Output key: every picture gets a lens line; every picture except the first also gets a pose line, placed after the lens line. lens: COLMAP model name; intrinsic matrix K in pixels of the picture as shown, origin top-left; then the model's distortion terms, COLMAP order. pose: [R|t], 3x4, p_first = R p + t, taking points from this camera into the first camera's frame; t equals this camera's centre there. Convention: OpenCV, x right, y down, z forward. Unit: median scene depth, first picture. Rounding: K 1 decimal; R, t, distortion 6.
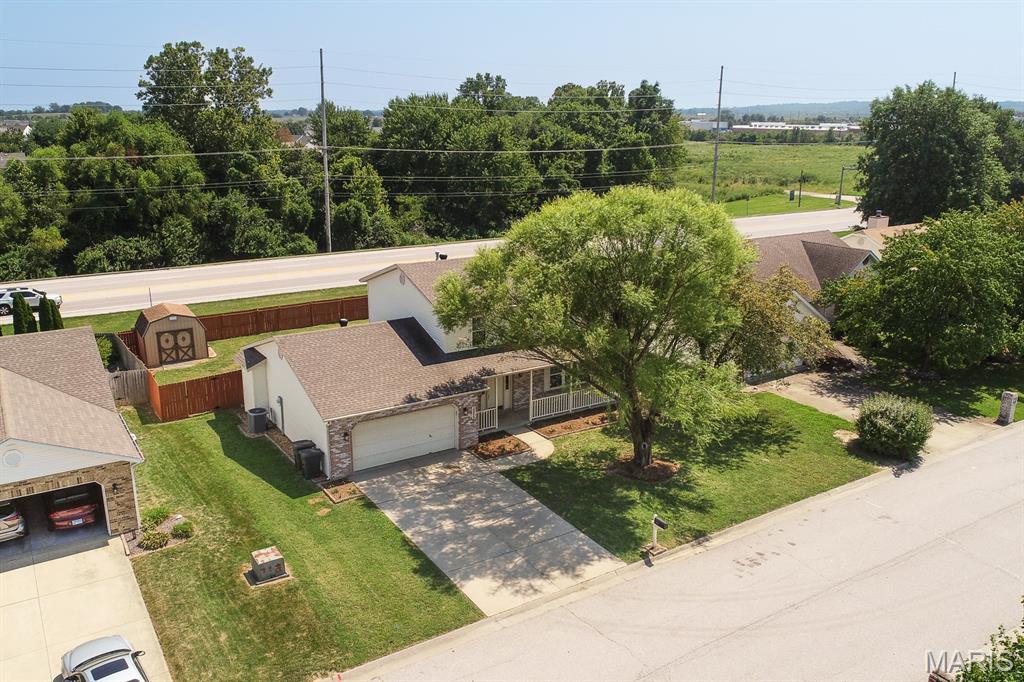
lens RADIAL K [[829.1, 0, 505.8], [0, 829.1, 312.0], [0, 0, 1]] dist [-0.001174, -0.002689]
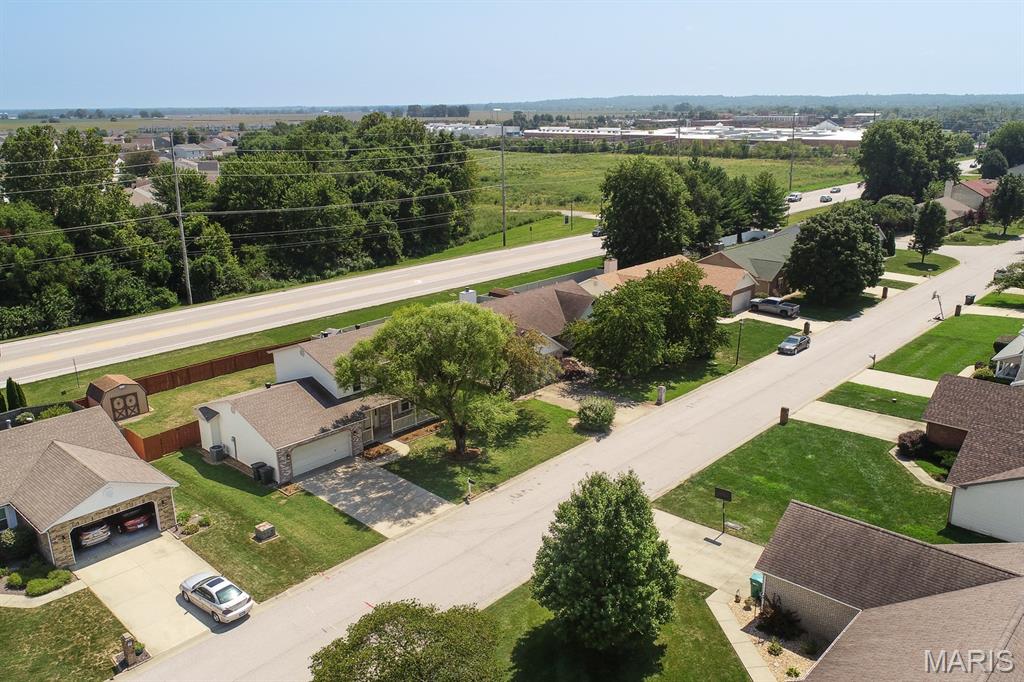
lens RADIAL K [[829.1, 0, 505.8], [0, 829.1, 312.0], [0, 0, 1]] dist [-0.001174, -0.002689]
pose [[0.972397, -0.085437, 0.217127, -0.094673], [0.081980, 0.996323, 0.024893, -0.140435], [-0.218455, -0.006406, 0.975826, -0.698260]]
